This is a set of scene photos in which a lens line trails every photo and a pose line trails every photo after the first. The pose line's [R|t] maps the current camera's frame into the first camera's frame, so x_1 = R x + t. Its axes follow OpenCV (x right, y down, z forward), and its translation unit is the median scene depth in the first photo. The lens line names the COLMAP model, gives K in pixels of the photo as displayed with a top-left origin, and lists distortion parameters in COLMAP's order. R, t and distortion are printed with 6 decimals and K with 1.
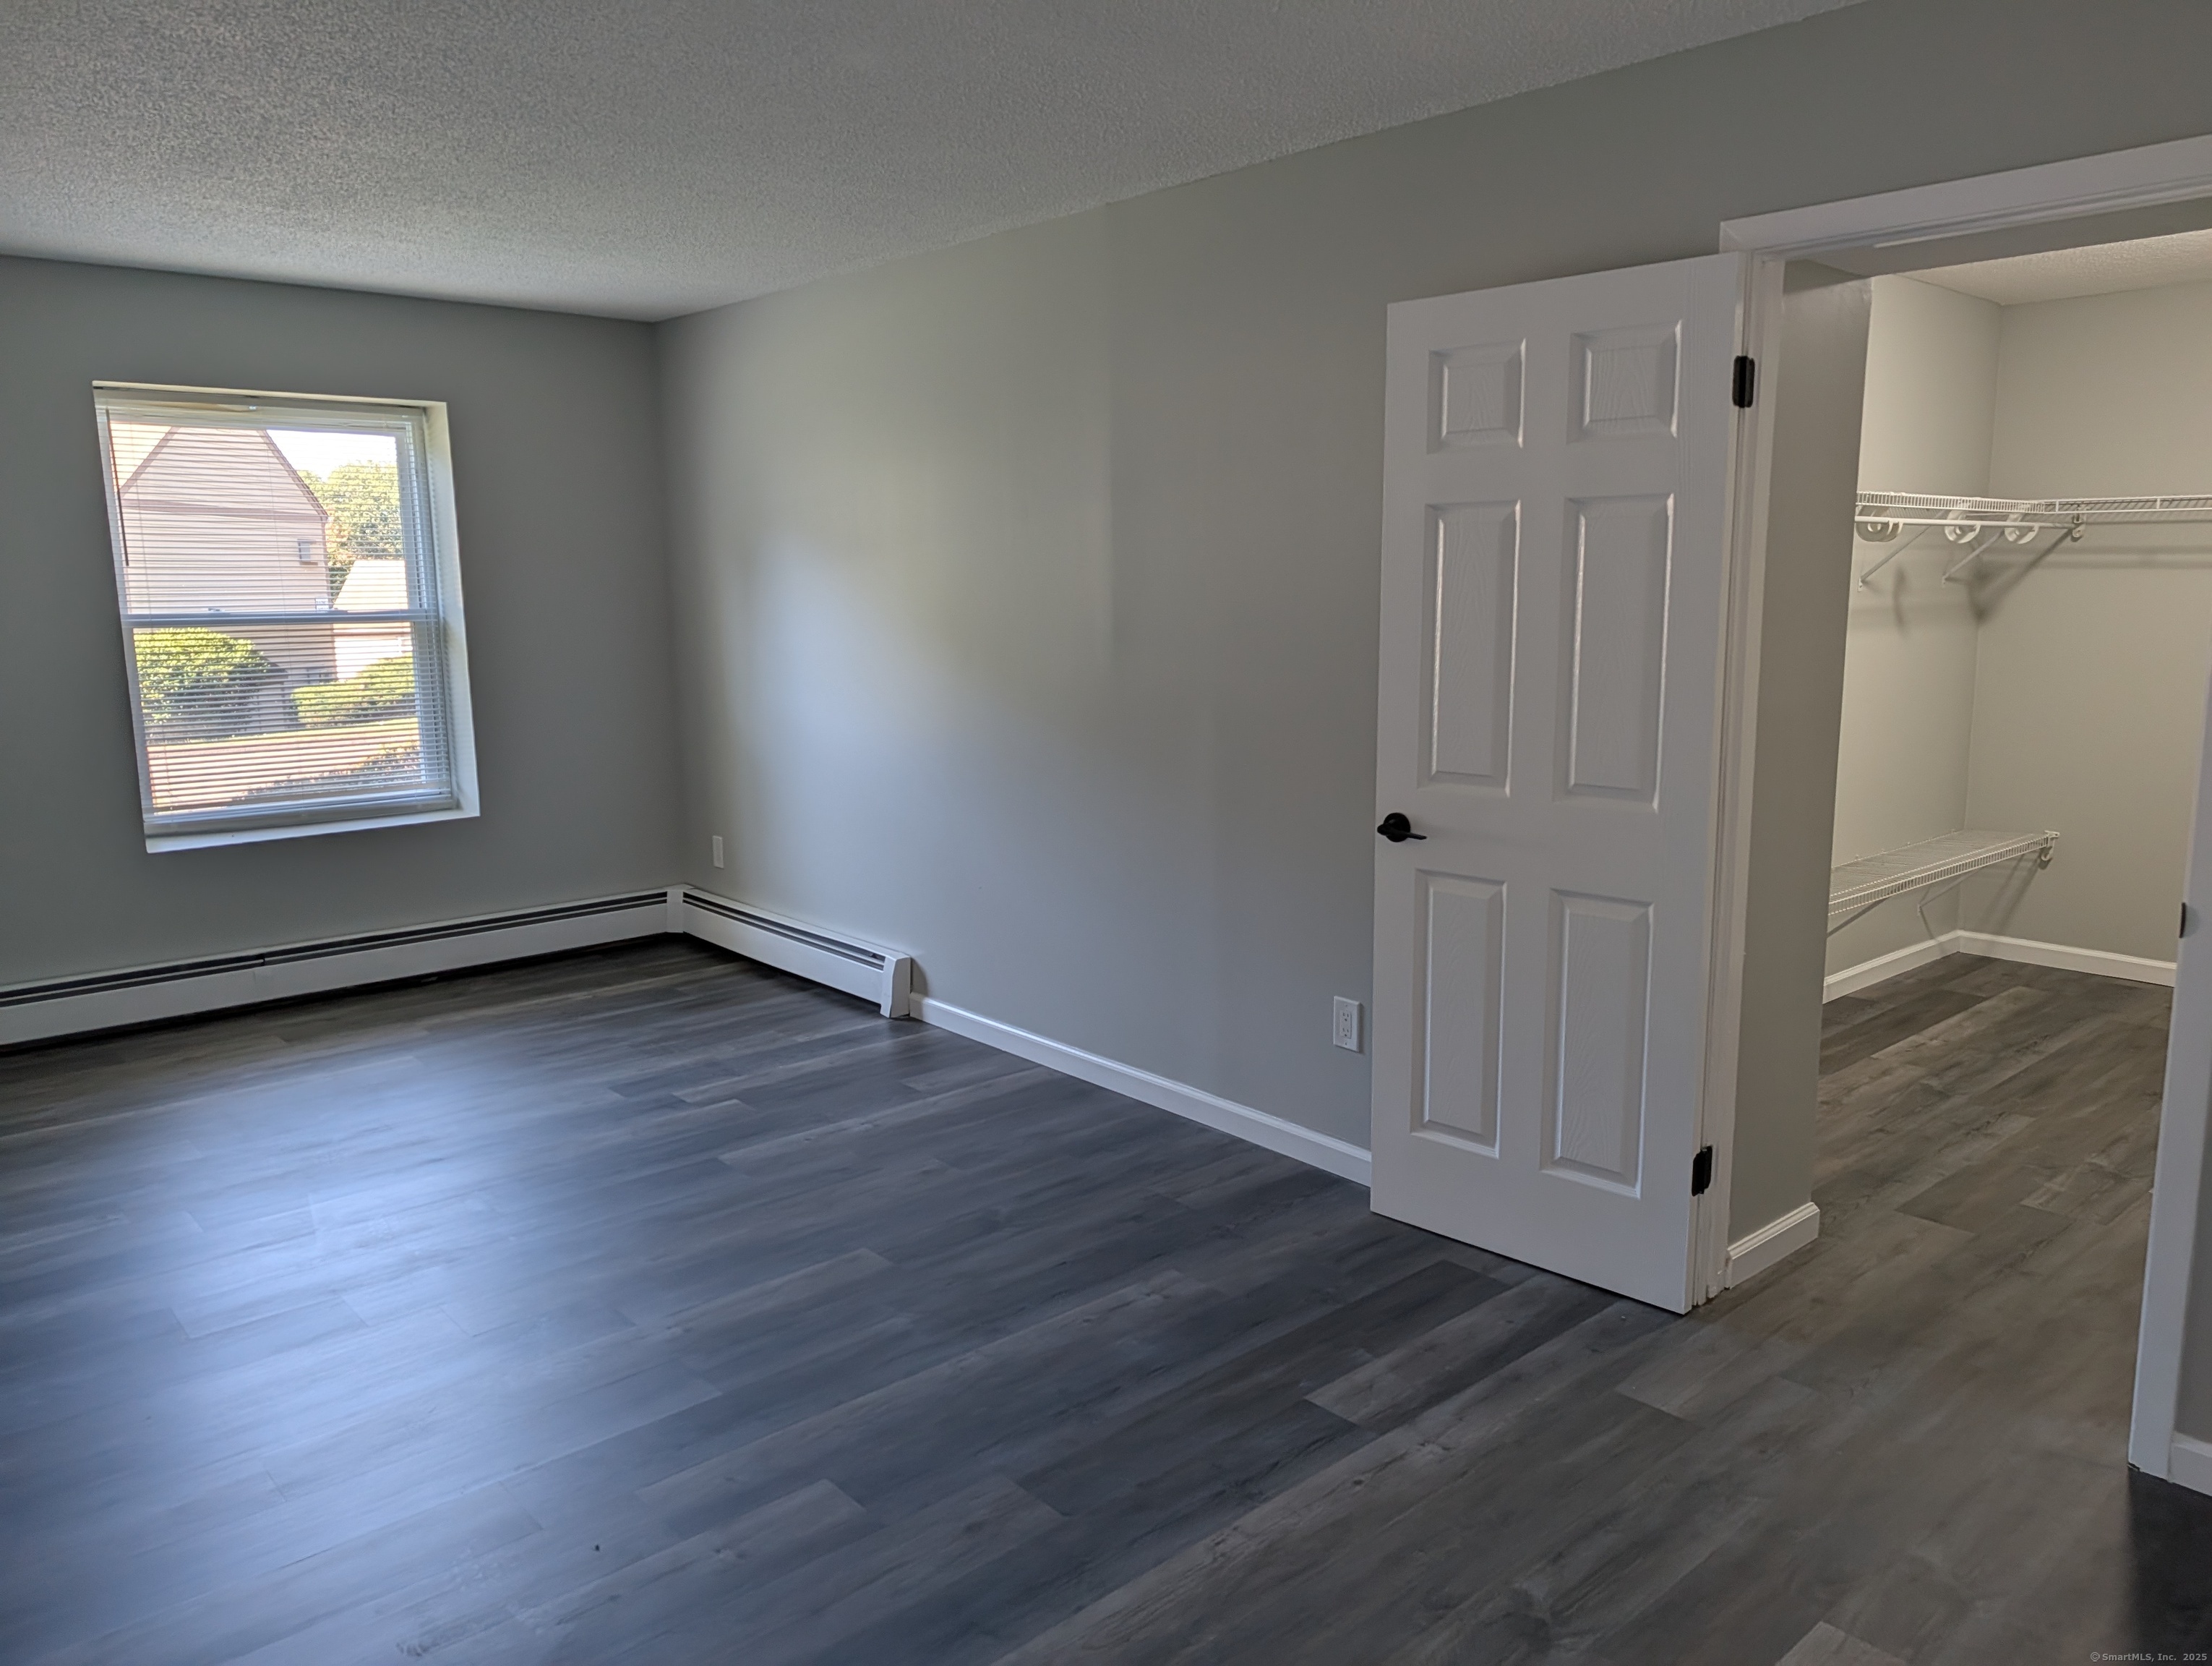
lens RADIAL K [[1584.7, 0, 1123.0], [0, 1584.7, 838.3], [0, 0, 1]] dist [0.017714, -0.019543]
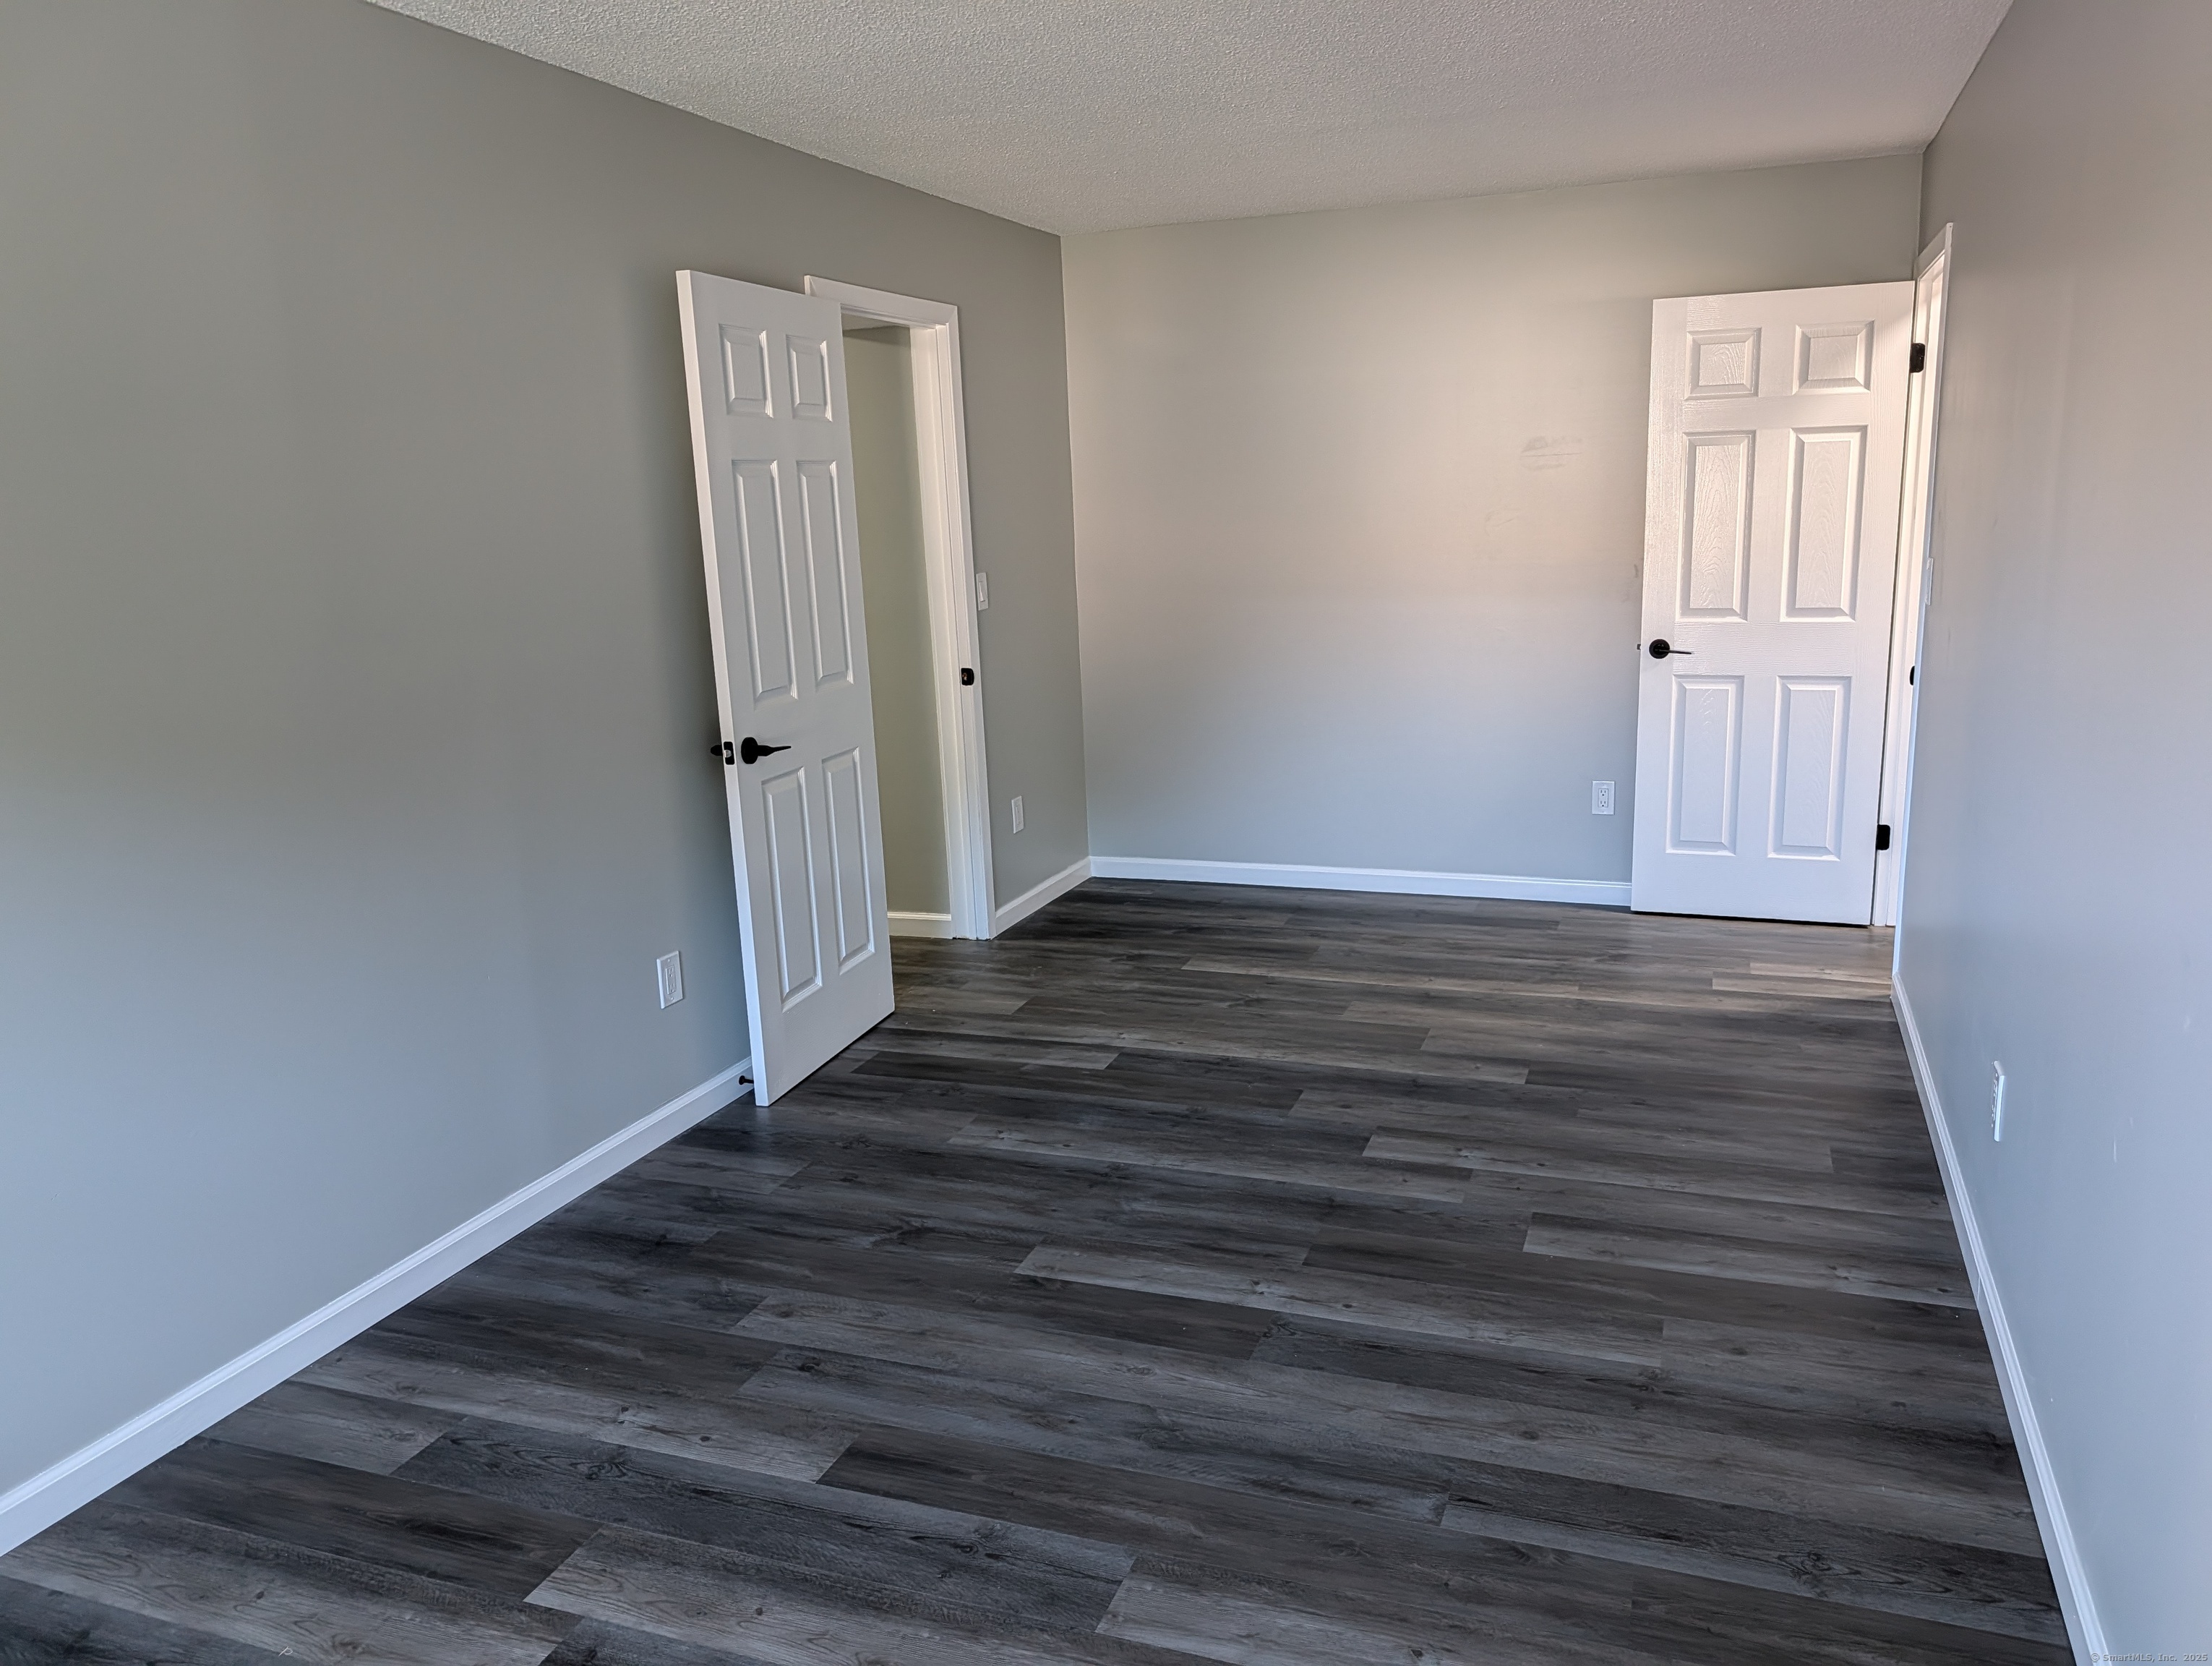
lens RADIAL K [[1584.7, 0, 1128.9], [0, 1584.7, 844.6], [0, 0, 1]] dist [0.017714, -0.019543]
pose [[-0.459986, -0.171070, 0.871291, -0.980993], [0.197502, 0.936971, 0.288233, -0.224747], [-0.865683, 0.304665, -0.397207, 1.291114]]
